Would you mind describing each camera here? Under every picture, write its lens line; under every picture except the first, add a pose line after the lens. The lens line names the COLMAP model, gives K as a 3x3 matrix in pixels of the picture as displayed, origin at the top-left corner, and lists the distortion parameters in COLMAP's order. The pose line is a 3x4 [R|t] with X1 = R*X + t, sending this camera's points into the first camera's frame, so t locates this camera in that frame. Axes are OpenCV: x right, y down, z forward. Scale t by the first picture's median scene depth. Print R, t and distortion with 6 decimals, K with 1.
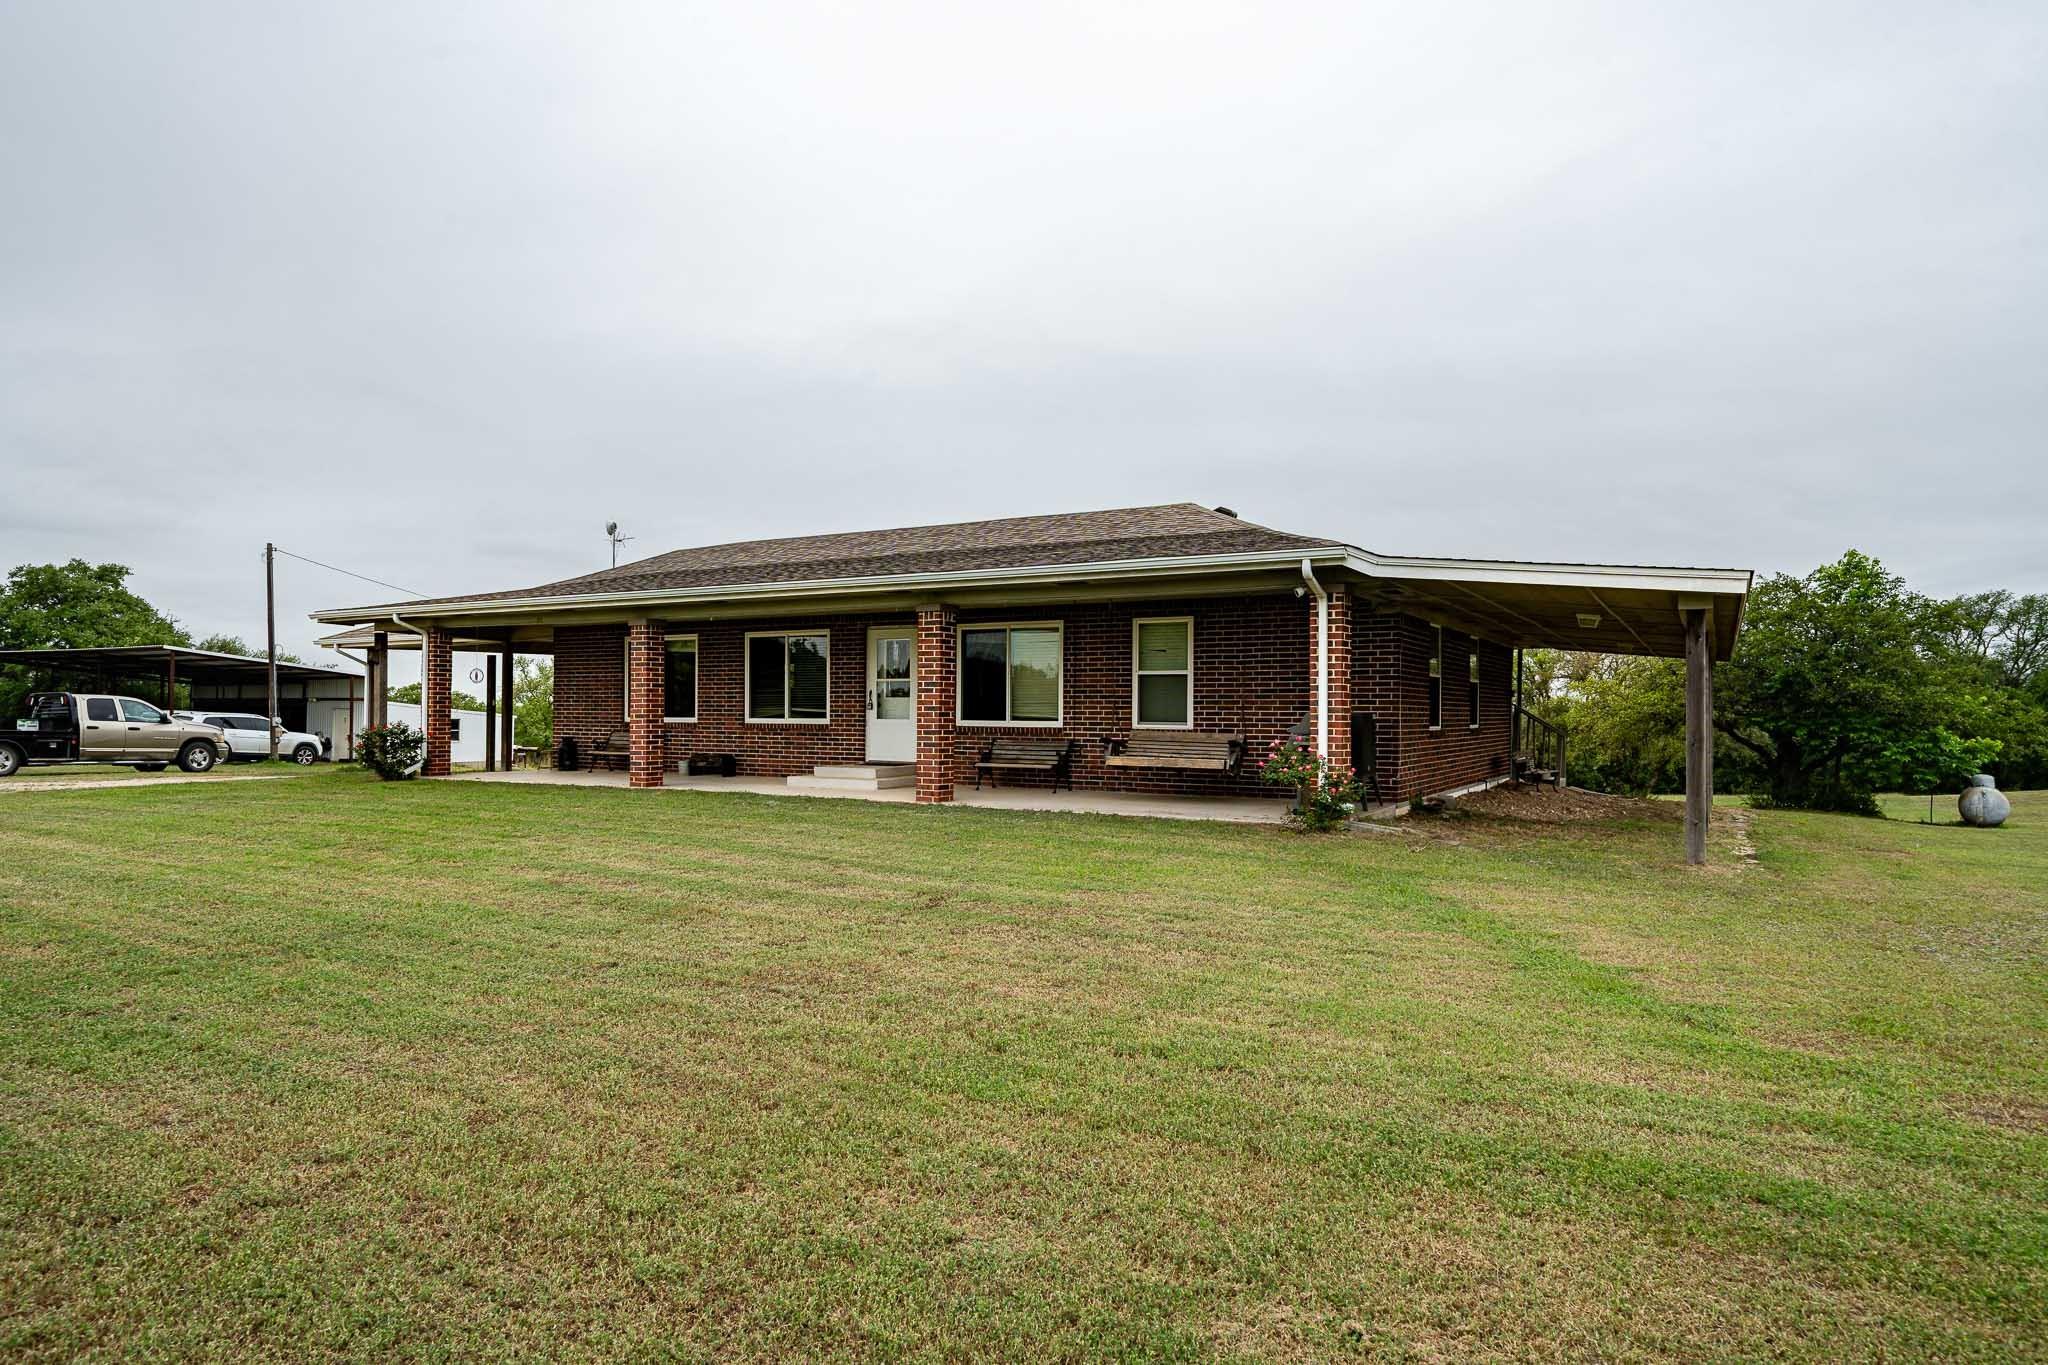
lens RADIAL K [[1230.2, 0, 1024.0], [0, 1230.2, 682.5], [0, 0, 1]] dist [-0.000285, -0.000627]
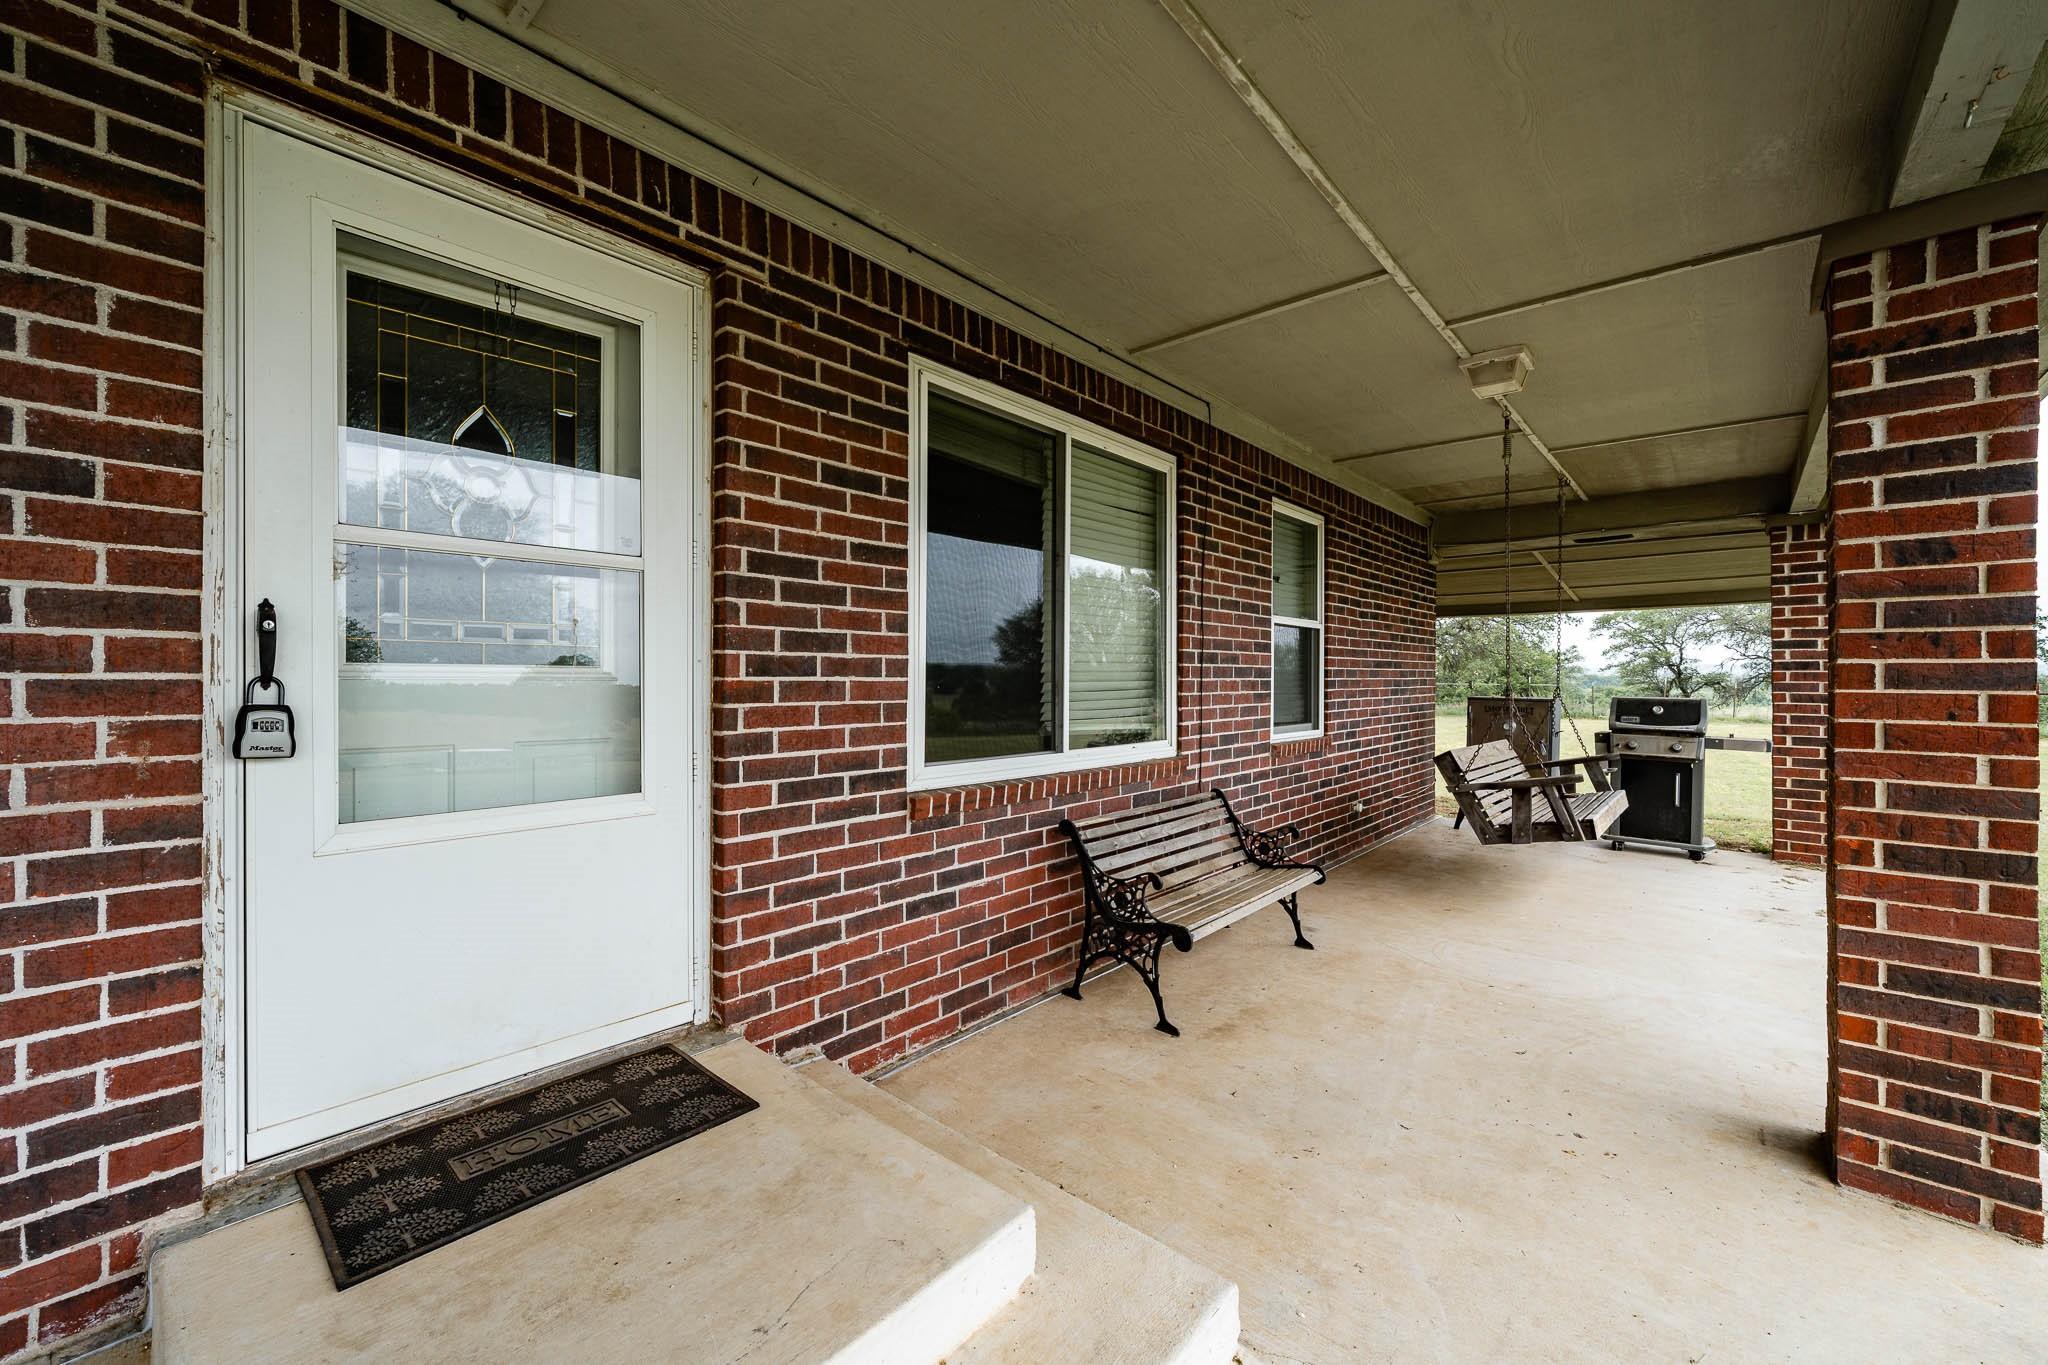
lens RADIAL K [[813.2, 0, 1024.0], [0, 813.2, 682.5], [0, 0, 1]] dist [0.007850, 0.000040]
pose [[0.197003, -0.012302, 0.980326, -0.182734], [-0.024654, 0.999543, 0.017498, 0.010472], [-0.980093, -0.027616, 0.196610, 0.869573]]
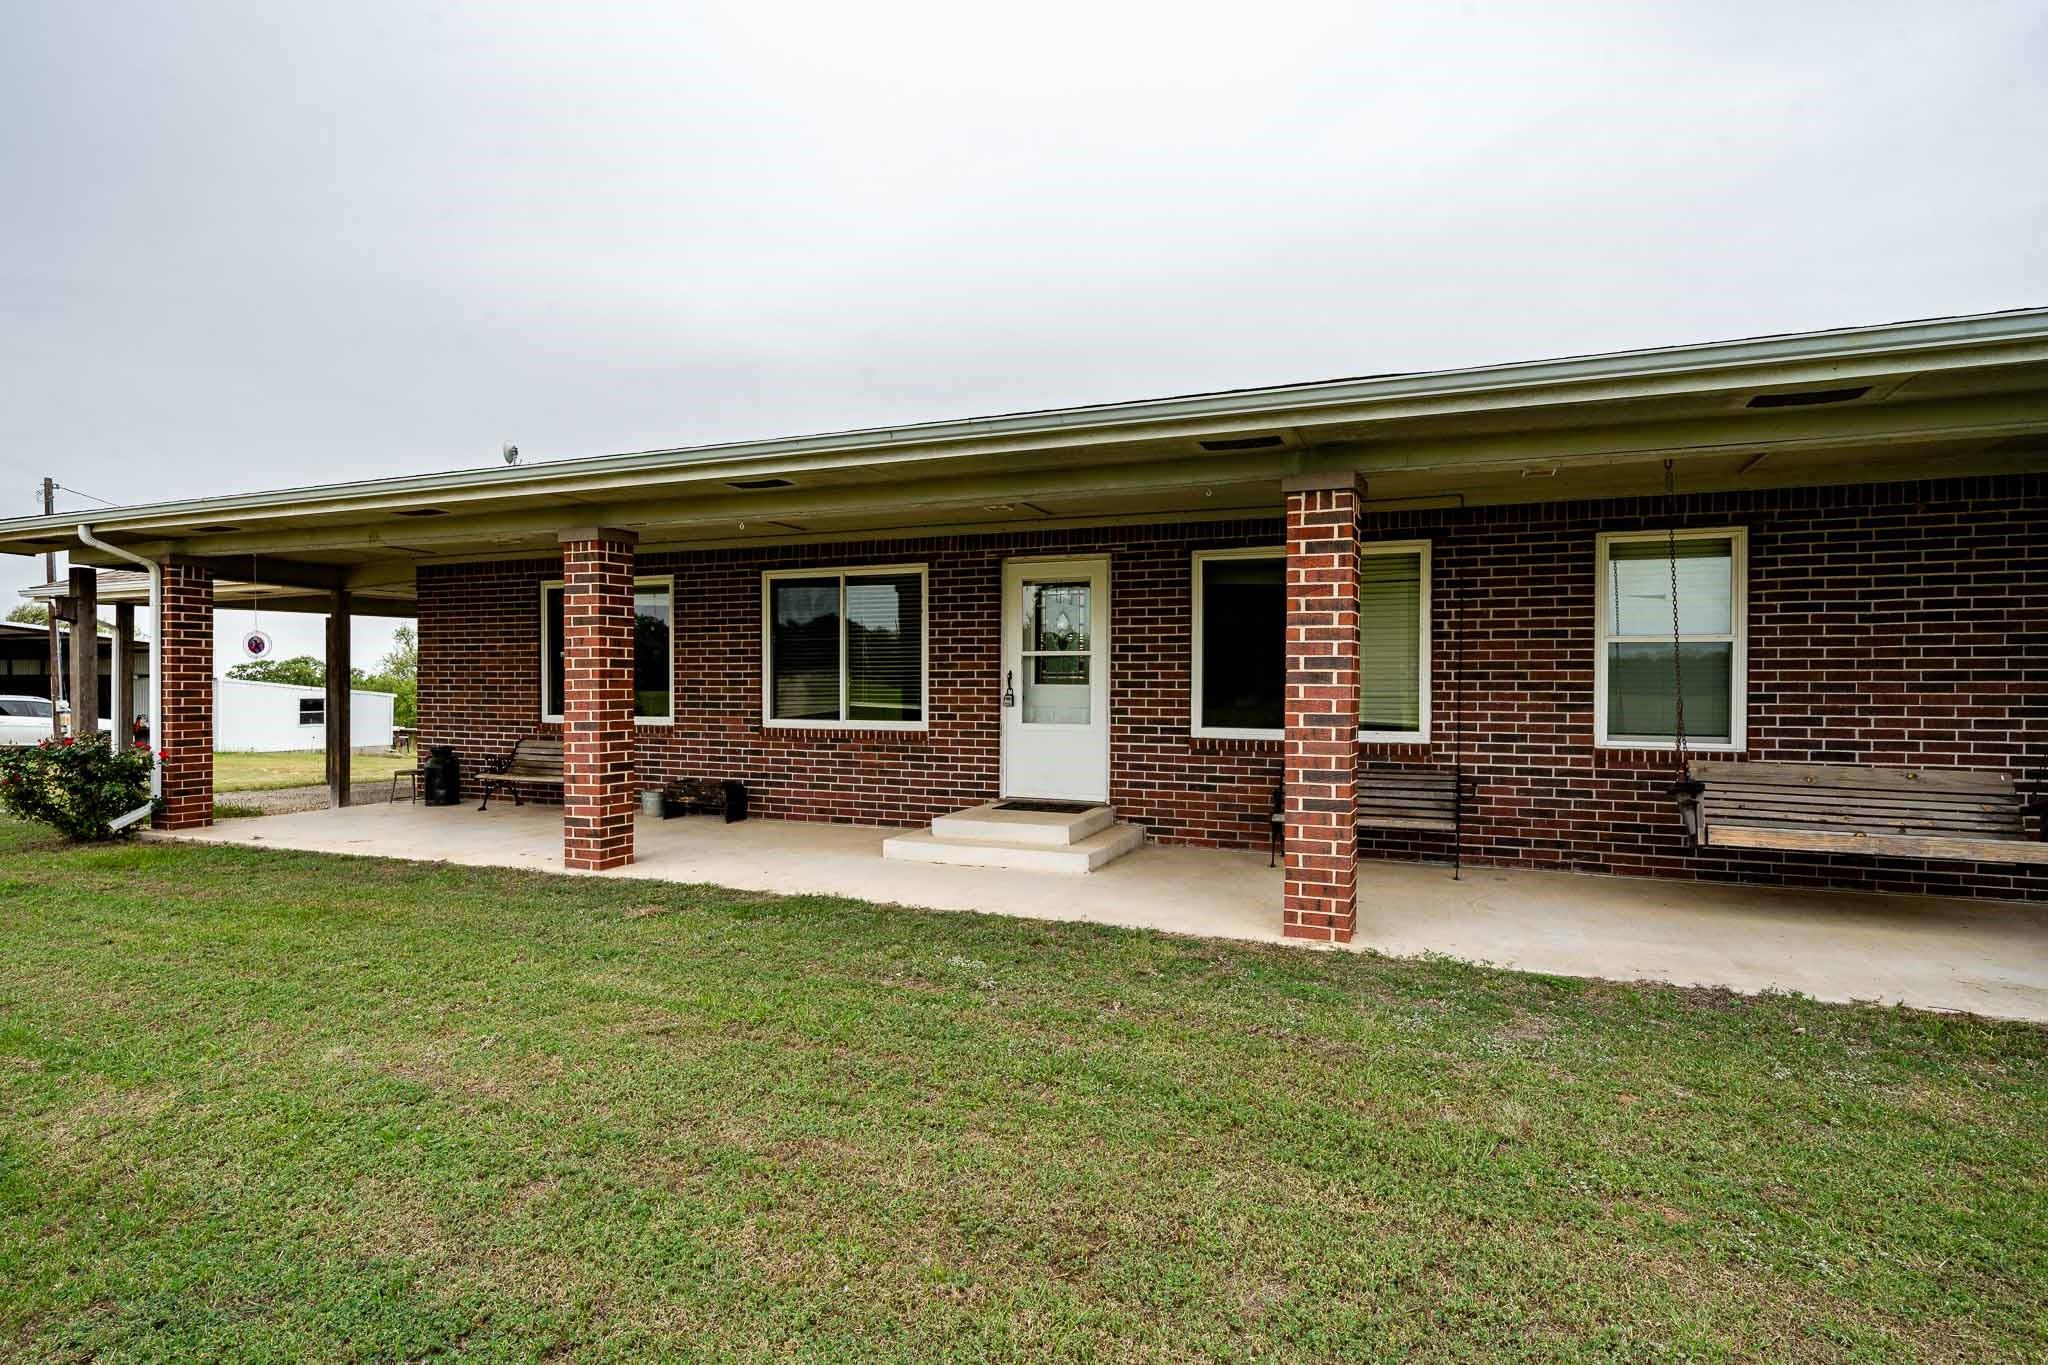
lens RADIAL K [[1068.8, 0, 1024.0], [0, 1068.8, 682.5], [0, 0, 1]] dist [0.002507, 0.001112]
pose [[0.992013, -0.002883, 0.126101, -0.171916], [-0.000290, 0.999684, 0.025130, -0.000865], [-0.126133, -0.024966, 0.991699, 0.495974]]
